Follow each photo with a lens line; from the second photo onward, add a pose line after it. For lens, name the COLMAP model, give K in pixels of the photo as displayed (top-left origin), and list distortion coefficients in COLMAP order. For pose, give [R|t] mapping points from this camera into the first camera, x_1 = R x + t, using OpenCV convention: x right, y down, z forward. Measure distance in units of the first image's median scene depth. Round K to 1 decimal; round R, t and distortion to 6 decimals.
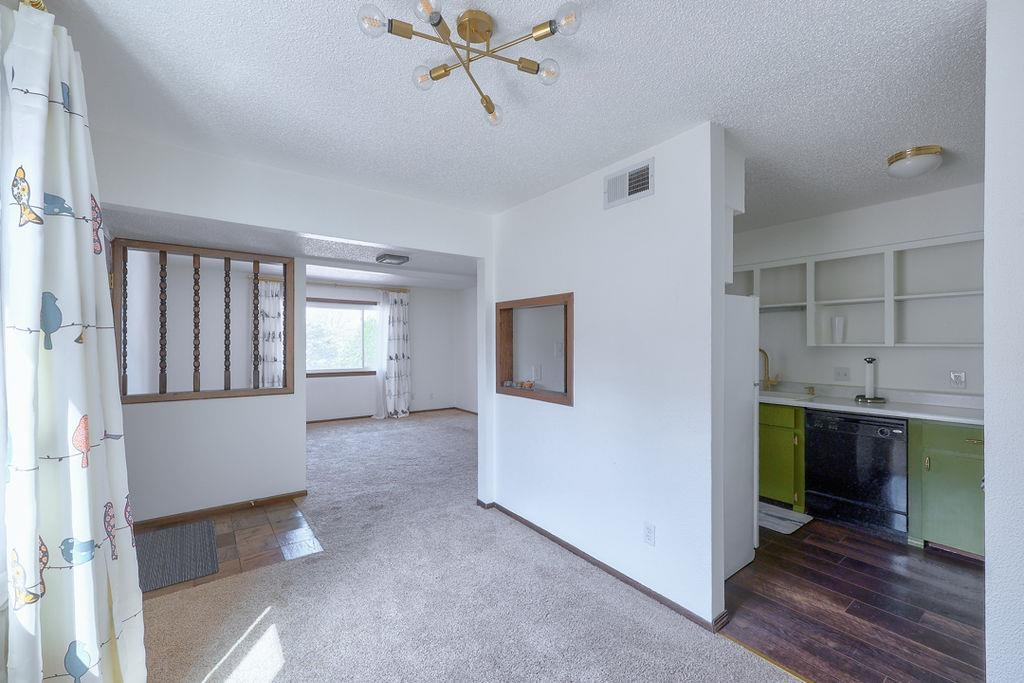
lens RADIAL K [[415.7, 0, 512.9], [0, 415.7, 340.7], [0, 0, 1]] dist [-0.005332, 0.000415]
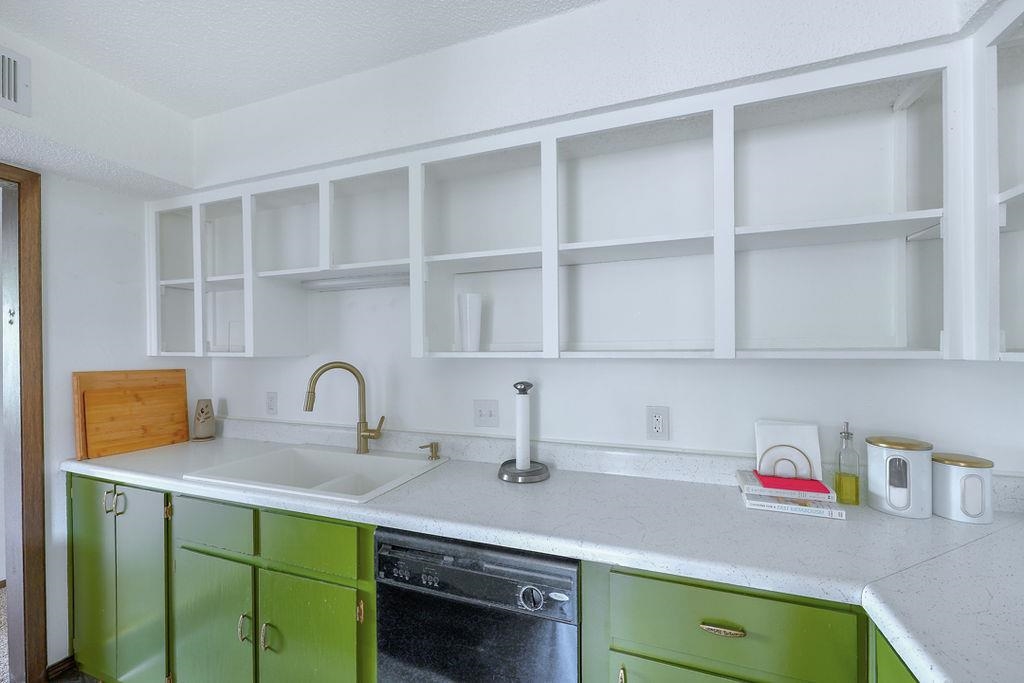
lens RADIAL K [[415.7, 0, 507.8], [0, 415.7, 349.6], [0, 0, 1]] dist [-0.005332, 0.000415]
pose [[0.842005, -0.005687, 0.539439, 0.547148], [0.002959, 0.999978, 0.005924, 0.000977], [-0.539461, -0.003392, 0.842004, 0.564383]]
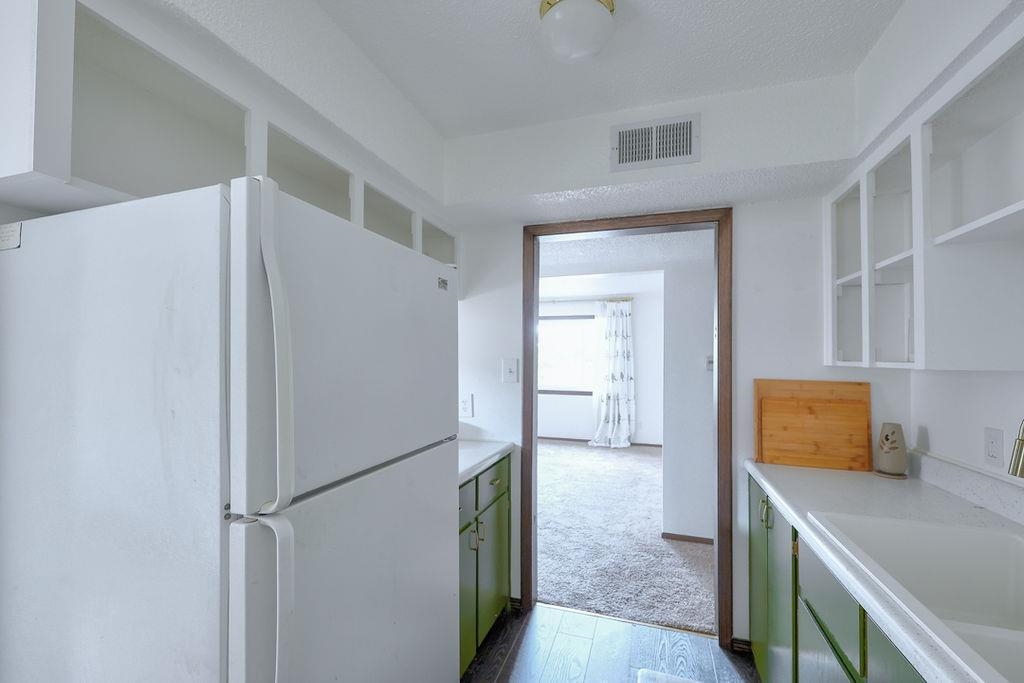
lens RADIAL K [[415.7, 0, 526.3], [0, 415.7, 352.3], [0, 0, 1]] dist [-0.005332, 0.000415]
pose [[0.592072, -0.010701, -0.805814, 0.618515], [-0.002693, 0.999880, -0.015257, 0.003443], [0.805880, 0.011204, 0.591972, 0.679653]]
